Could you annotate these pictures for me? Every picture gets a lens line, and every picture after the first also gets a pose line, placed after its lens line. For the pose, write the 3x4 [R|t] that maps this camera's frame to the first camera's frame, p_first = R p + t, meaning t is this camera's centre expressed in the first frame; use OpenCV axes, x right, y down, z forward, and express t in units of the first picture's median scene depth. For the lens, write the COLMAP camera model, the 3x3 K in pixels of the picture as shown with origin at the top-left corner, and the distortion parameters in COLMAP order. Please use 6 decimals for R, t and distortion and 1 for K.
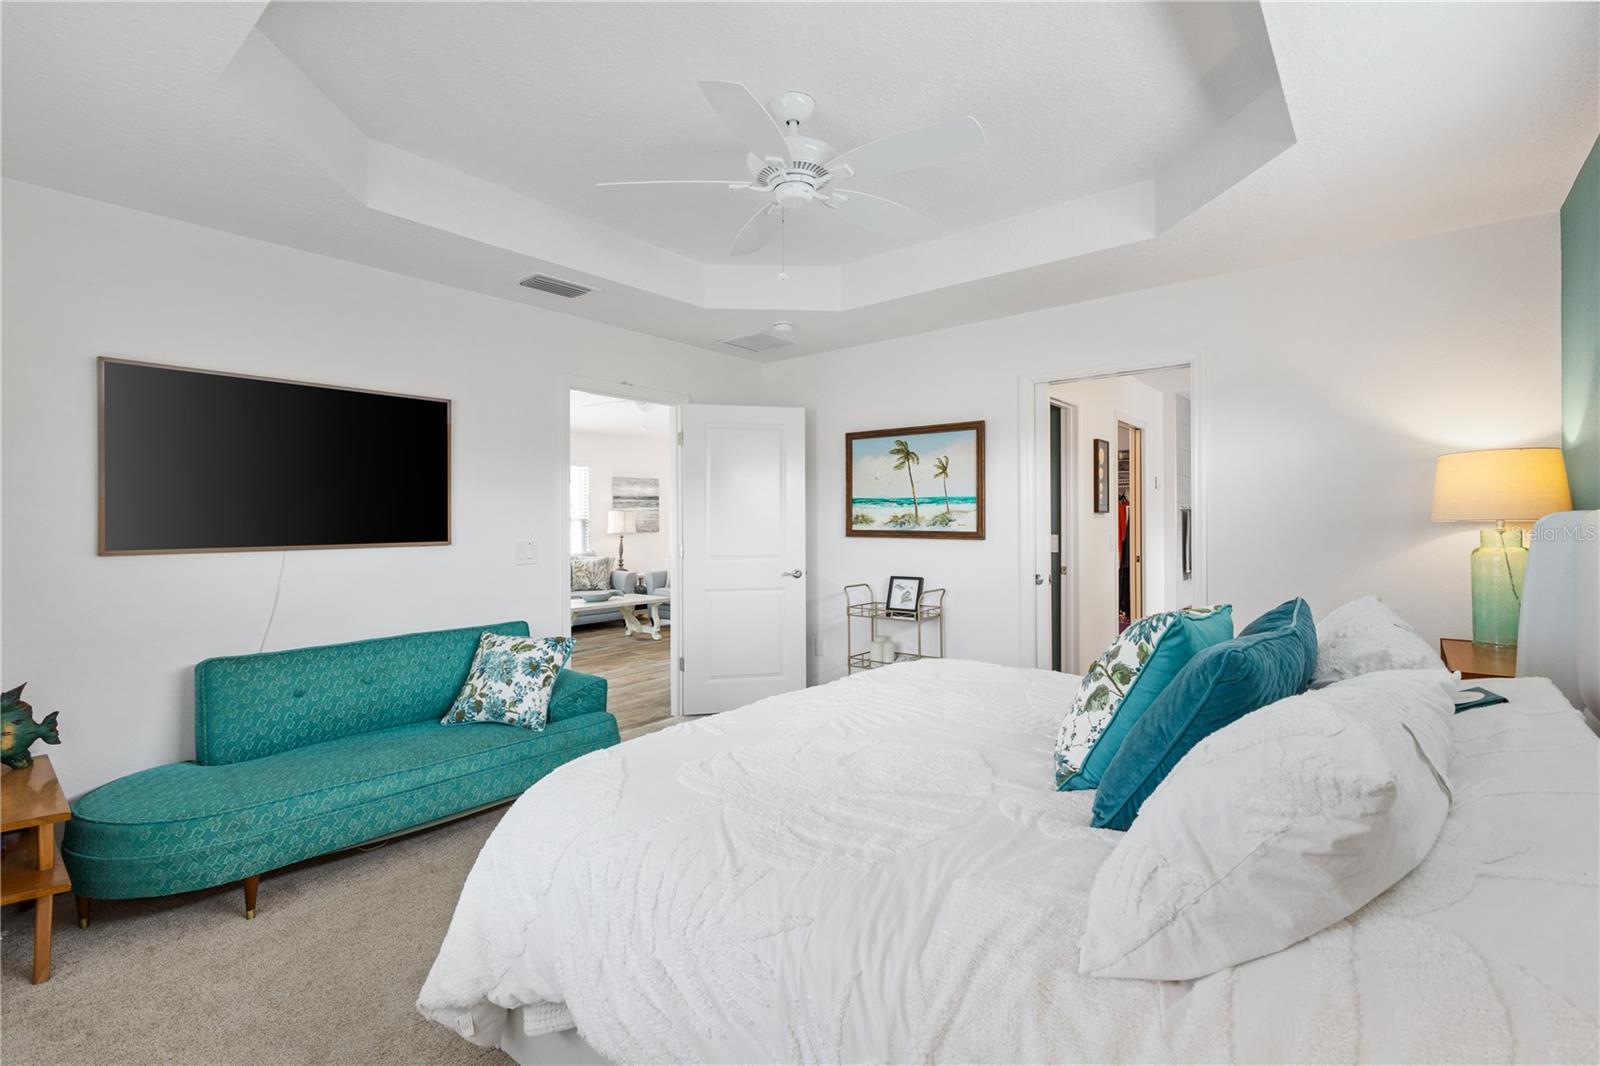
lens RADIAL K [[722.3, 0, 806.5], [0, 722.3, 518.1], [0, 0, 1]] dist [0.000710, 0.000006]
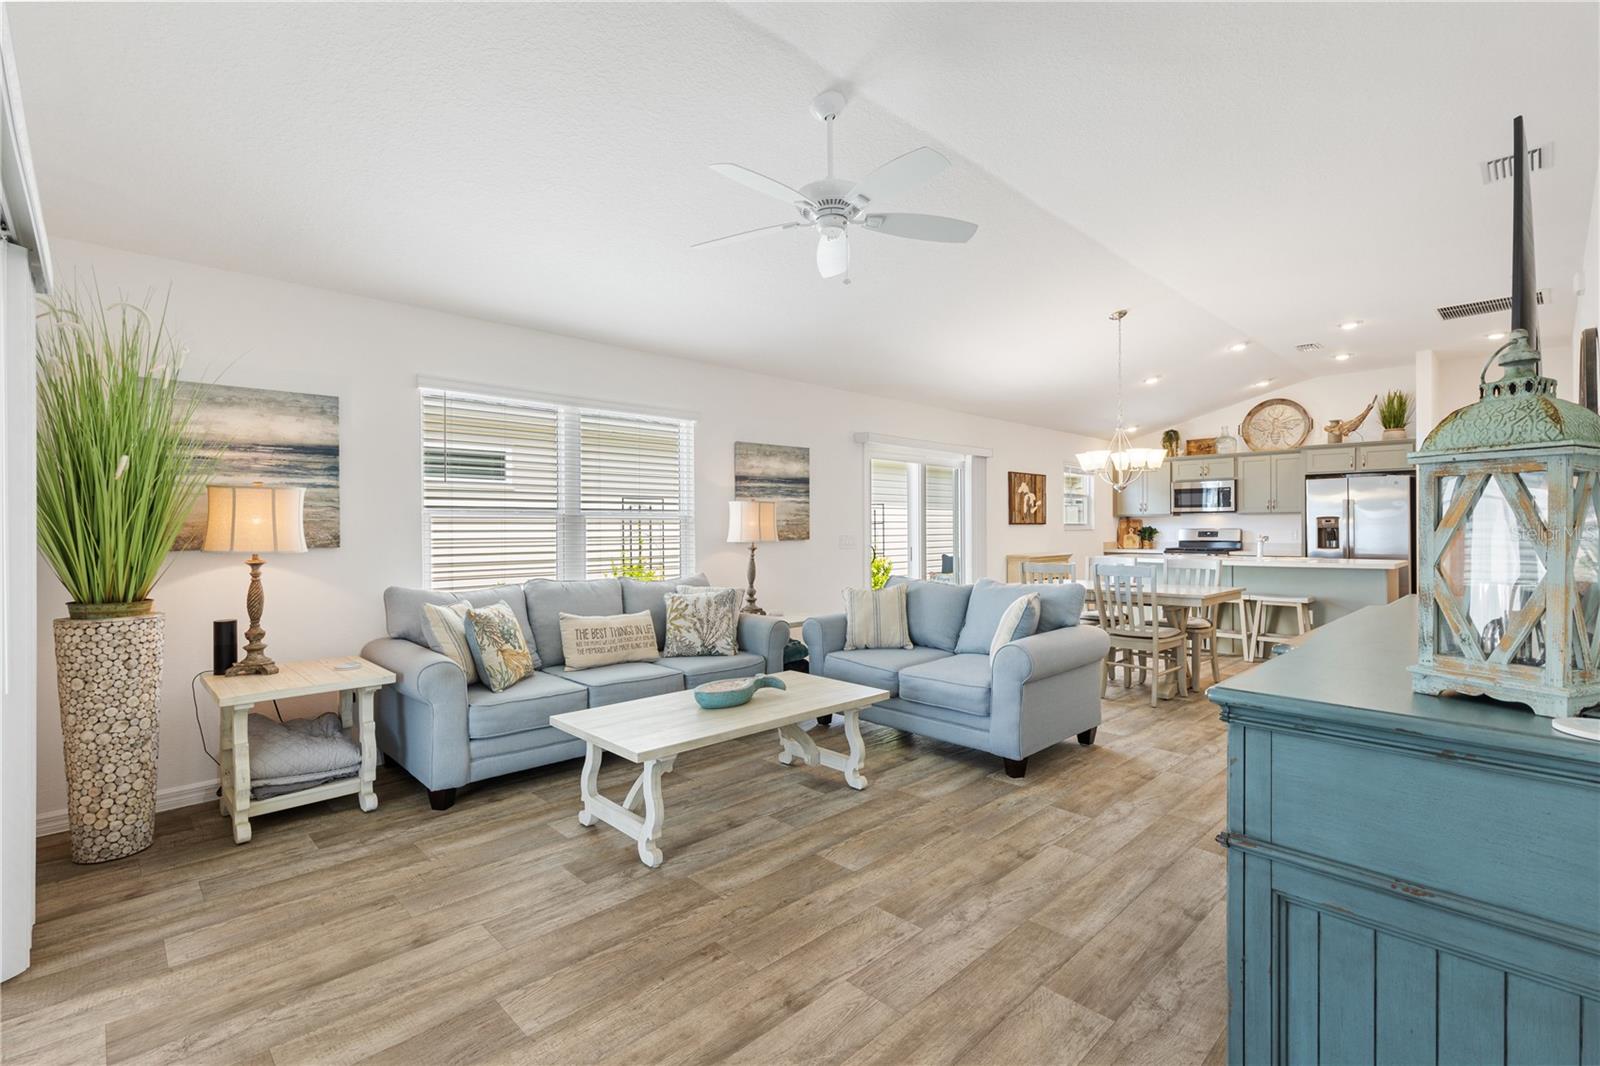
lens RADIAL K [[715.5, 0, 800.0], [0, 715.5, 533.0], [0, 0, 1]] dist [-0.001659, -0.000274]
pose [[0.992671, -0.000681, -0.120850, -0.155023], [0.001934, 0.999946, 0.010254, 0.008579], [0.120836, -0.010412, 0.992618, 0.466810]]
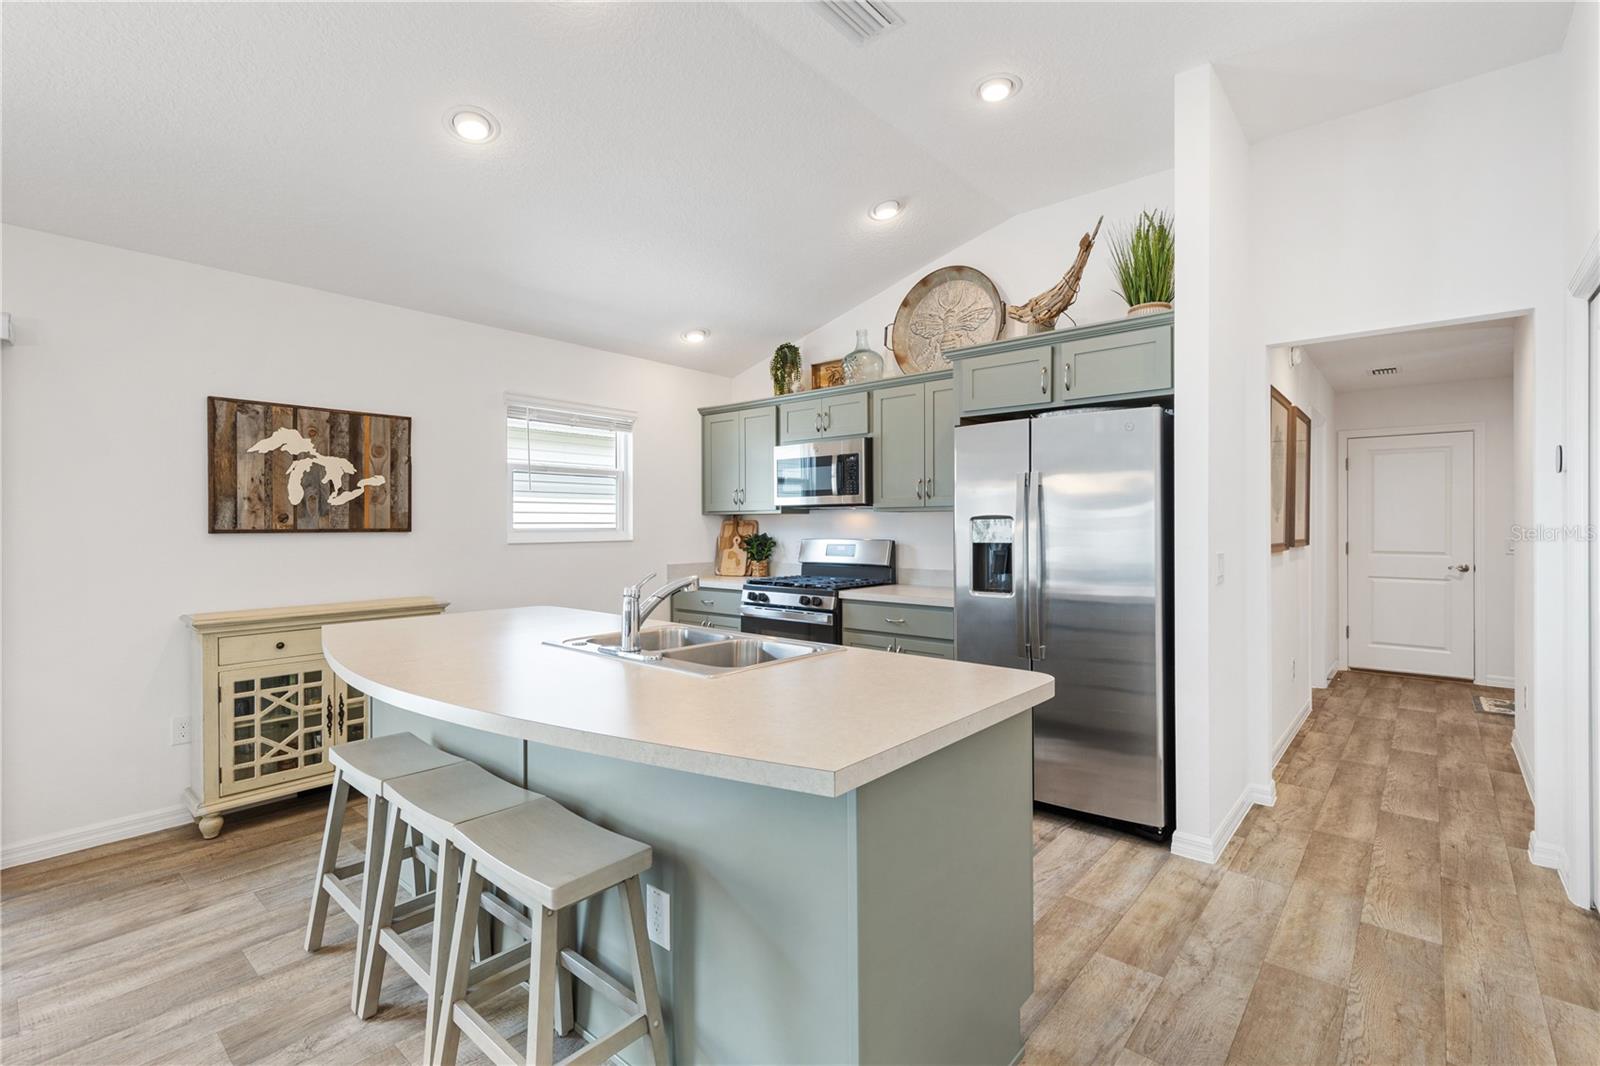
lens RADIAL K [[716.3, 0, 802.5], [0, 716.3, 529.0], [0, 0, 1]] dist [0.002947, -0.000283]
pose [[0.999513, 0.000971, -0.031190, 0.277183], [-0.000732, 0.999970, 0.007689, 0.002901], [0.031196, -0.007662, 0.999484, 1.026558]]
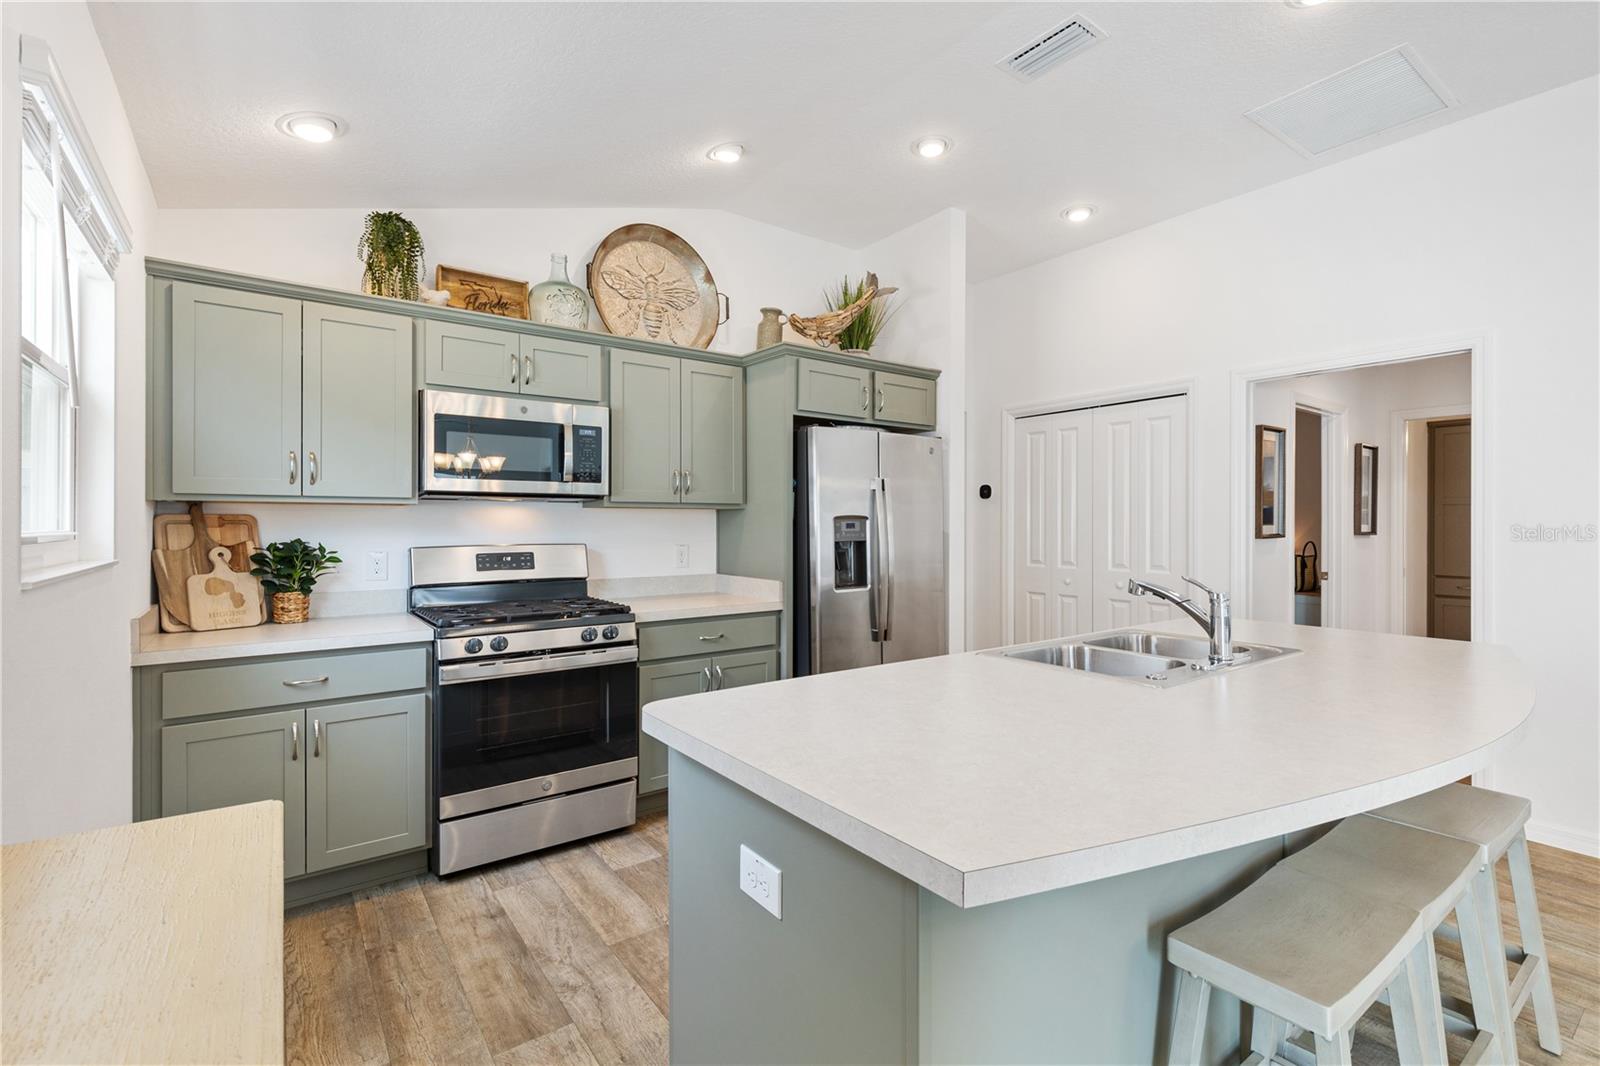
lens RADIAL K [[722.8, 0, 803.9], [0, 722.8, 526.1], [0, 0, 1]] dist [0.010281, 0.000357]
pose [[0.242880, 0.001643, 0.970055, -0.006999], [-0.001638, 0.999998, -0.001284, 0.005010], [-0.970055, -0.001277, 0.242882, 1.306260]]
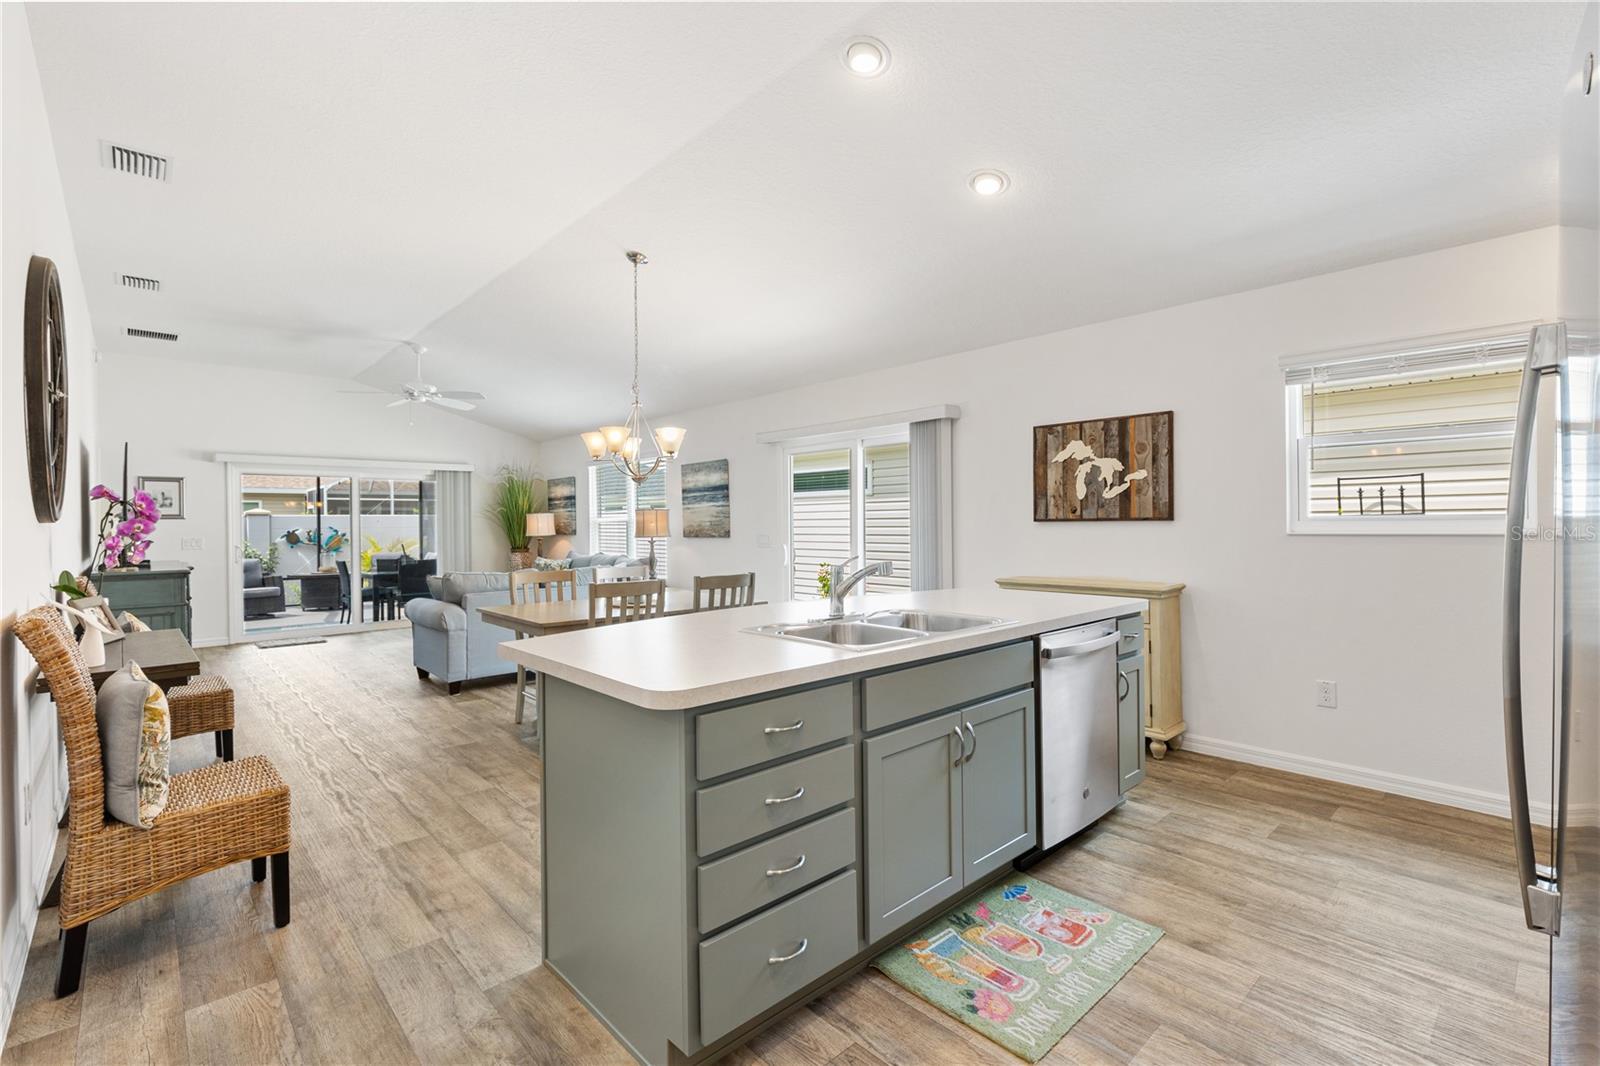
lens RADIAL K [[722.3, 0, 806.5], [0, 722.3, 518.1], [0, 0, 1]] dist [0.000710, 0.000006]
pose [[-0.131746, -0.010682, -0.991226, 0.488931], [0.006290, 0.999913, -0.011612, 0.009800], [0.991264, -0.007765, -0.131667, 1.263586]]
